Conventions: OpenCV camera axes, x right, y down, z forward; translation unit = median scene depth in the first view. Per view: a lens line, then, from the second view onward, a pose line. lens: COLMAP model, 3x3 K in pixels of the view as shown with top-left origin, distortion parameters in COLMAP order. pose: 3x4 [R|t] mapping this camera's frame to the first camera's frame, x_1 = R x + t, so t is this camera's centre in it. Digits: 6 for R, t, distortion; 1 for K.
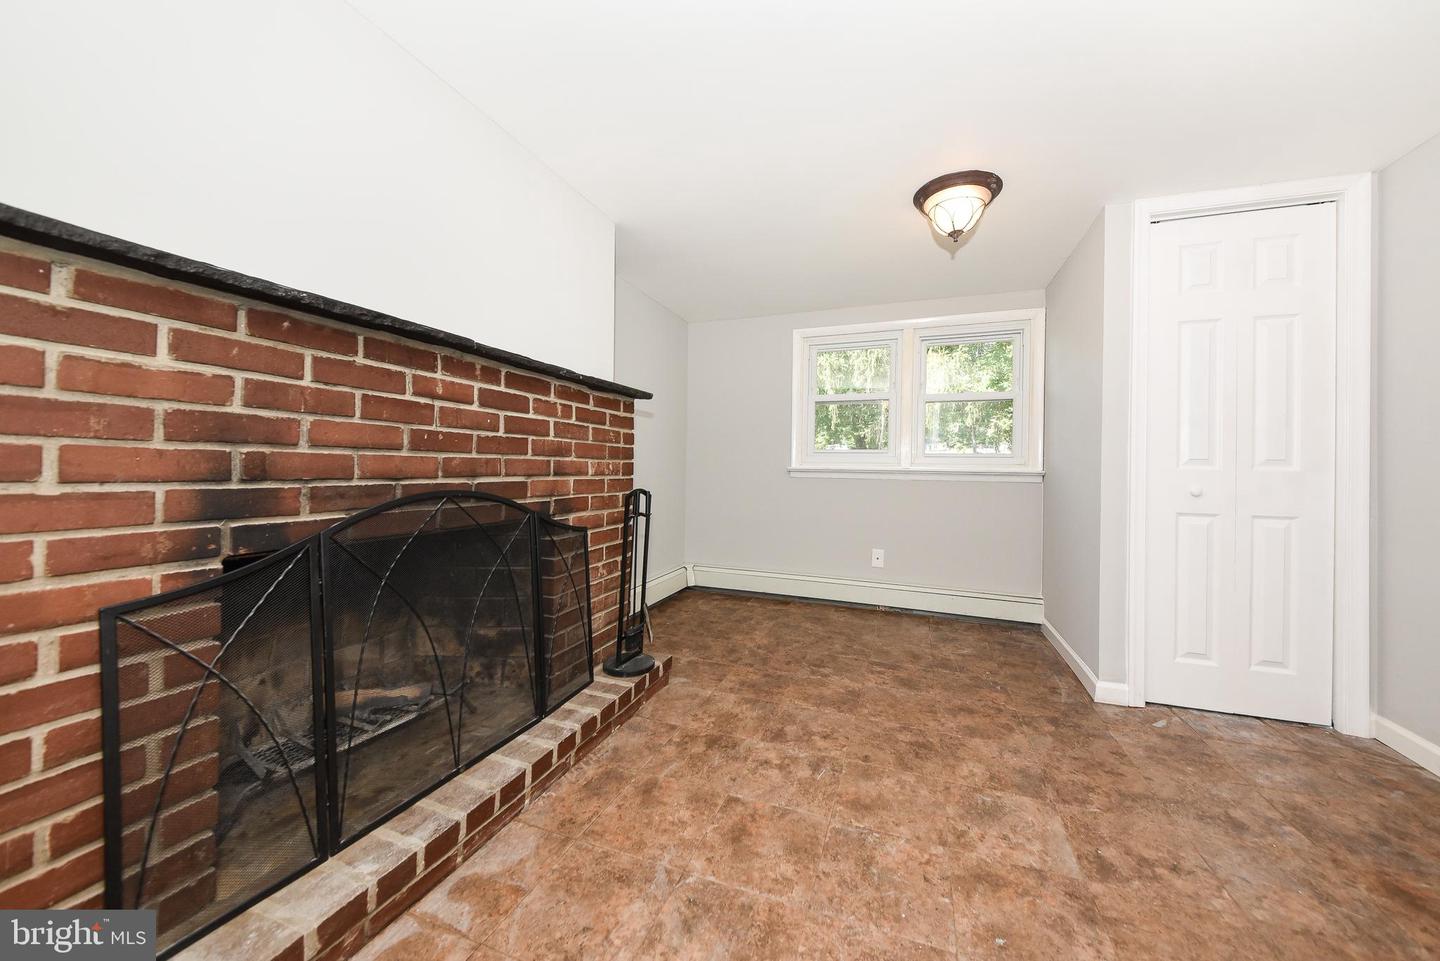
lens RADIAL K [[519.6, 0, 719.6], [0, 519.6, 455.7], [0, 0, 1]] dist [-0.020043, -0.000067]
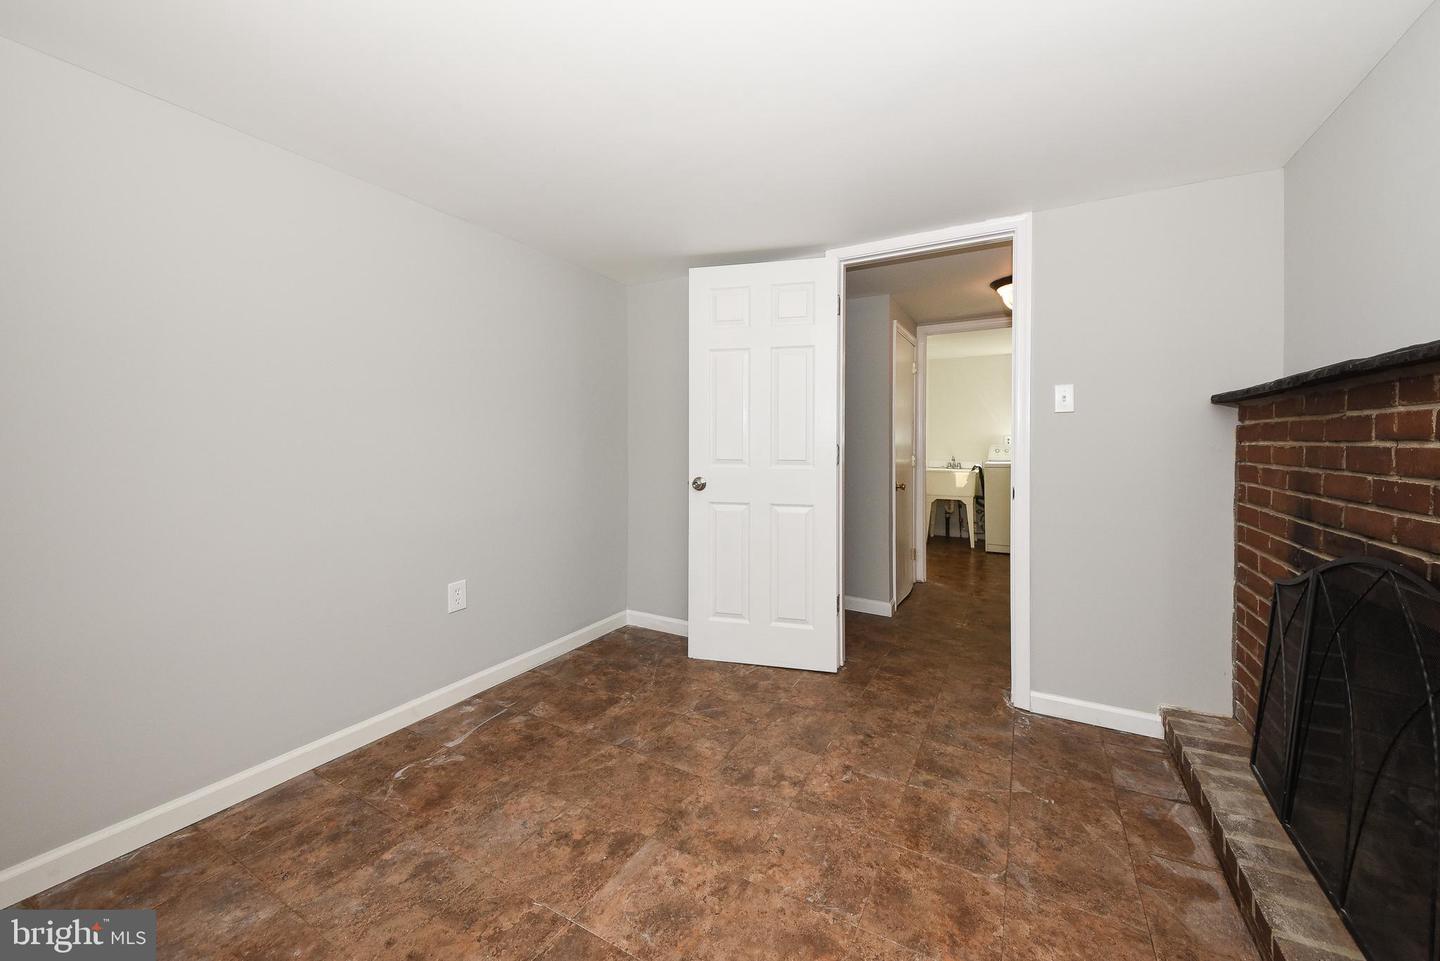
lens RADIAL K [[519.6, 0, 719.6], [0, 519.6, 455.7], [0, 0, 1]] dist [-0.020043, -0.000067]
pose [[-0.986904, -0.014313, 0.160673, 0.358063], [-0.013859, 0.999896, 0.003945, -0.085714], [-0.160713, 0.001666, -0.987000, 2.117034]]
